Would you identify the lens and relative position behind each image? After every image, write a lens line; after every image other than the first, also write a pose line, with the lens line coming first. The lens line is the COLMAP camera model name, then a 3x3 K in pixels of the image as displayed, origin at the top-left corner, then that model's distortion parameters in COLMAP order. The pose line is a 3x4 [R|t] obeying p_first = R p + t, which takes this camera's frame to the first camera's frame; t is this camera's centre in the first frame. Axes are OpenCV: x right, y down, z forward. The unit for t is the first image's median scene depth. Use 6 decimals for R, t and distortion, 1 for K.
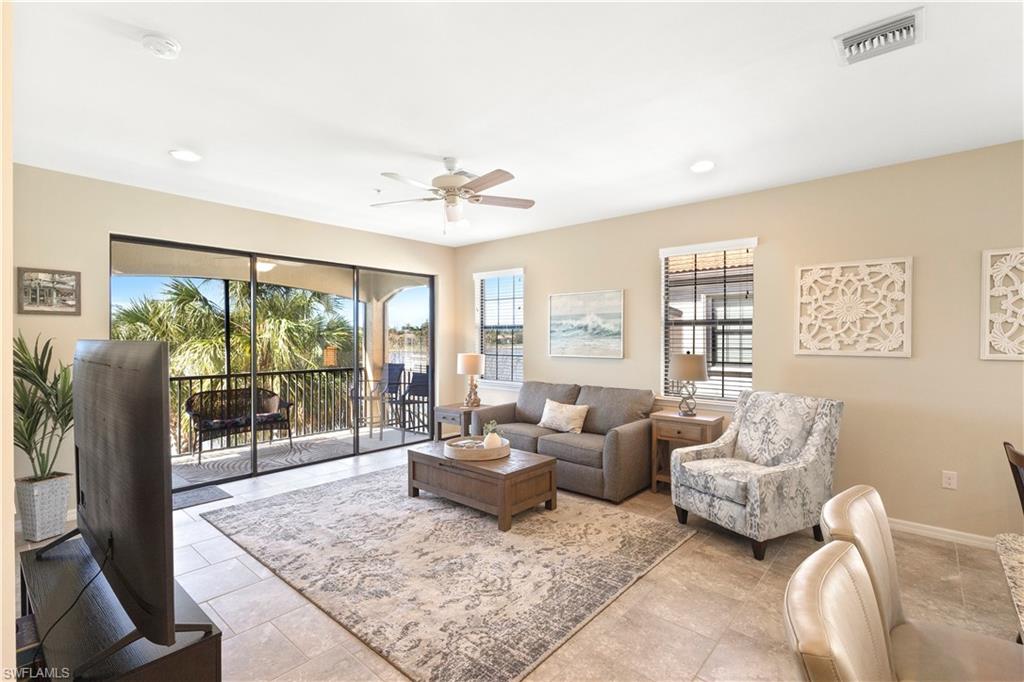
lens RADIAL K [[472.2, 0, 510.2], [0, 472.2, 340.1], [0, 0, 1]] dist [0.001472, 0.000592]
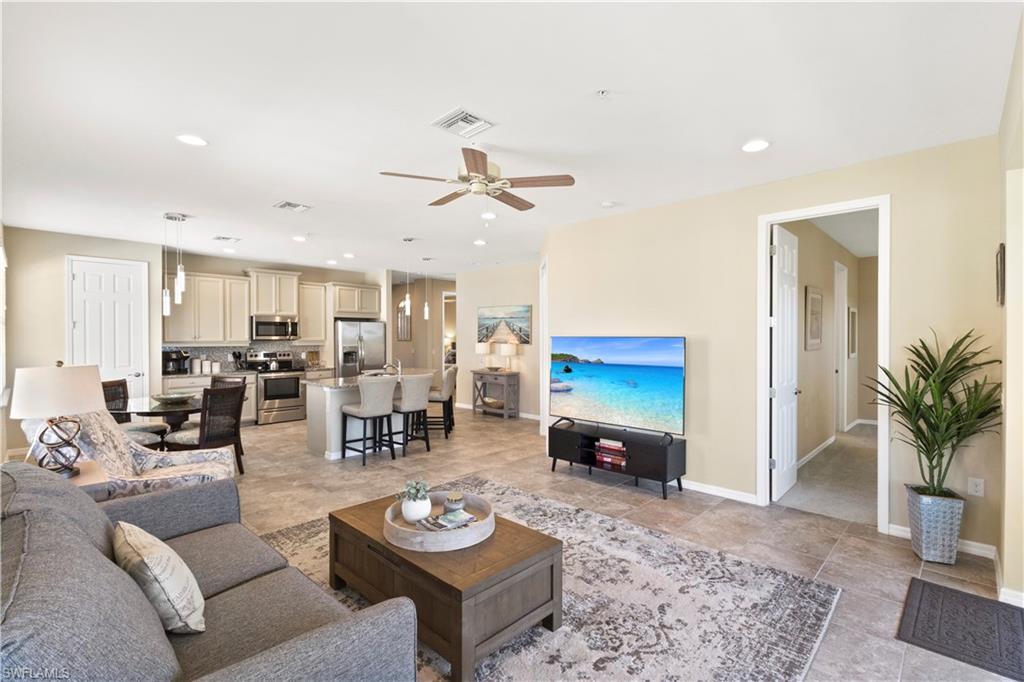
lens RADIAL K [[472.2, 0, 510.2], [0, 472.2, 340.1], [0, 0, 1]] dist [0.001472, 0.000592]
pose [[-0.998794, -0.000275, 0.049101, -0.205008], [0.000286, 0.999935, 0.011409, -0.007752], [-0.049100, 0.011409, -0.998729, 1.731037]]
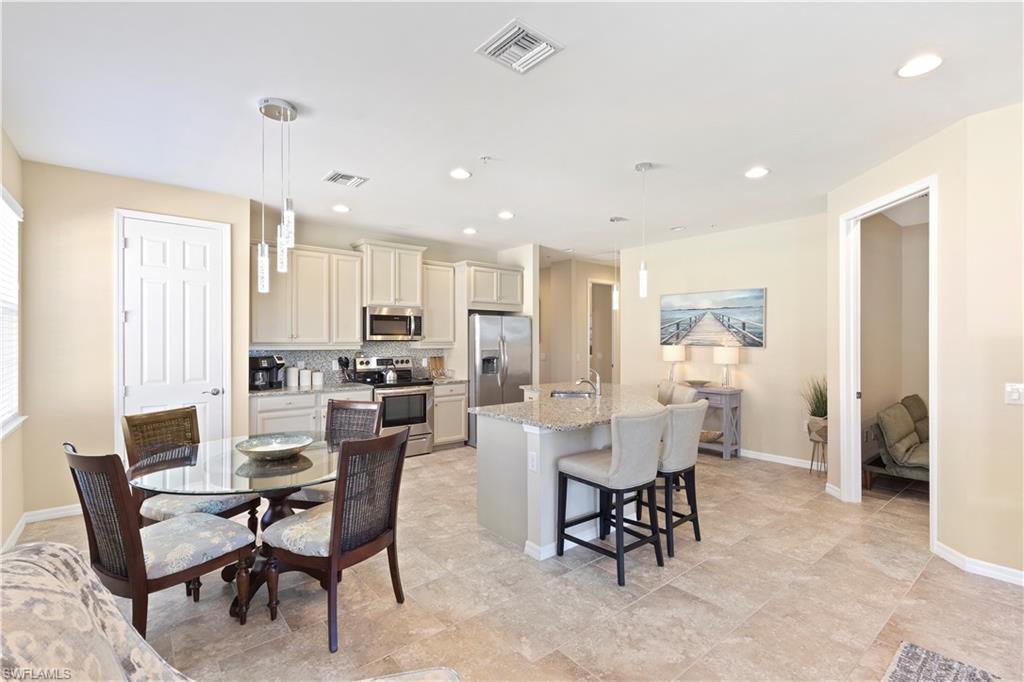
lens RADIAL K [[472.2, 0, 510.2], [0, 472.2, 340.1], [0, 0, 1]] dist [0.001472, 0.000592]
pose [[-0.986496, 0.000343, 0.163786, 0.328726], [0.001083, 0.999990, 0.004426, 0.006640], [-0.163783, 0.004543, -0.986486, 1.107447]]
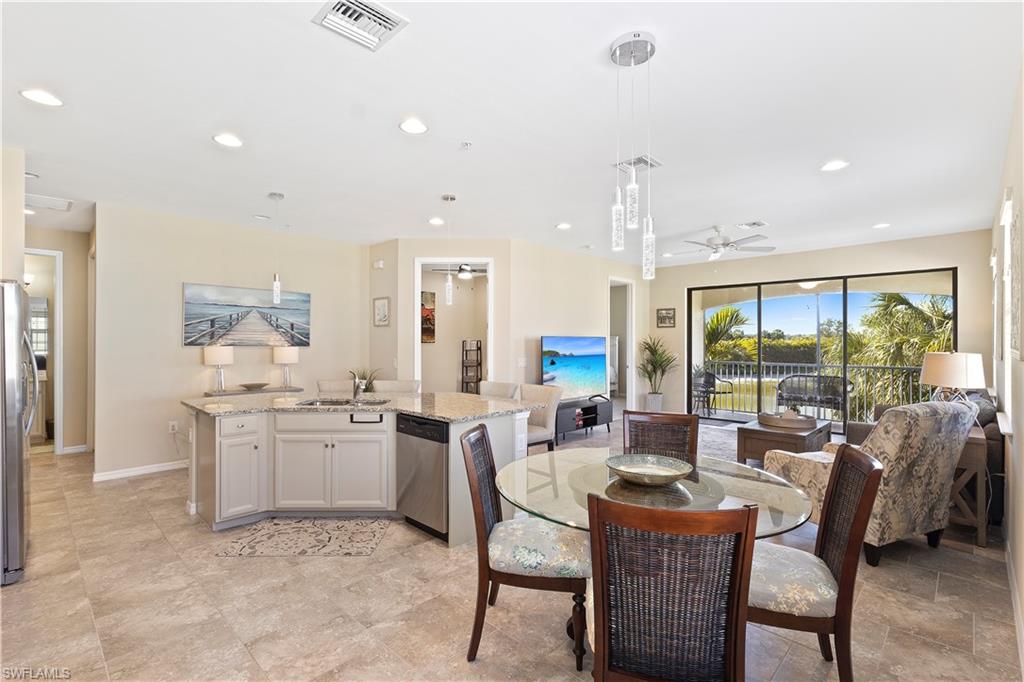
lens RADIAL K [[472.2, 0, 510.2], [0, 472.2, 340.1], [0, 0, 1]] dist [0.001472, 0.000592]
pose [[-0.046026, -0.001885, -0.998938, 1.364558], [-0.004051, 0.999990, -0.001700, 0.013988], [0.998932, 0.003968, -0.046033, 0.333139]]
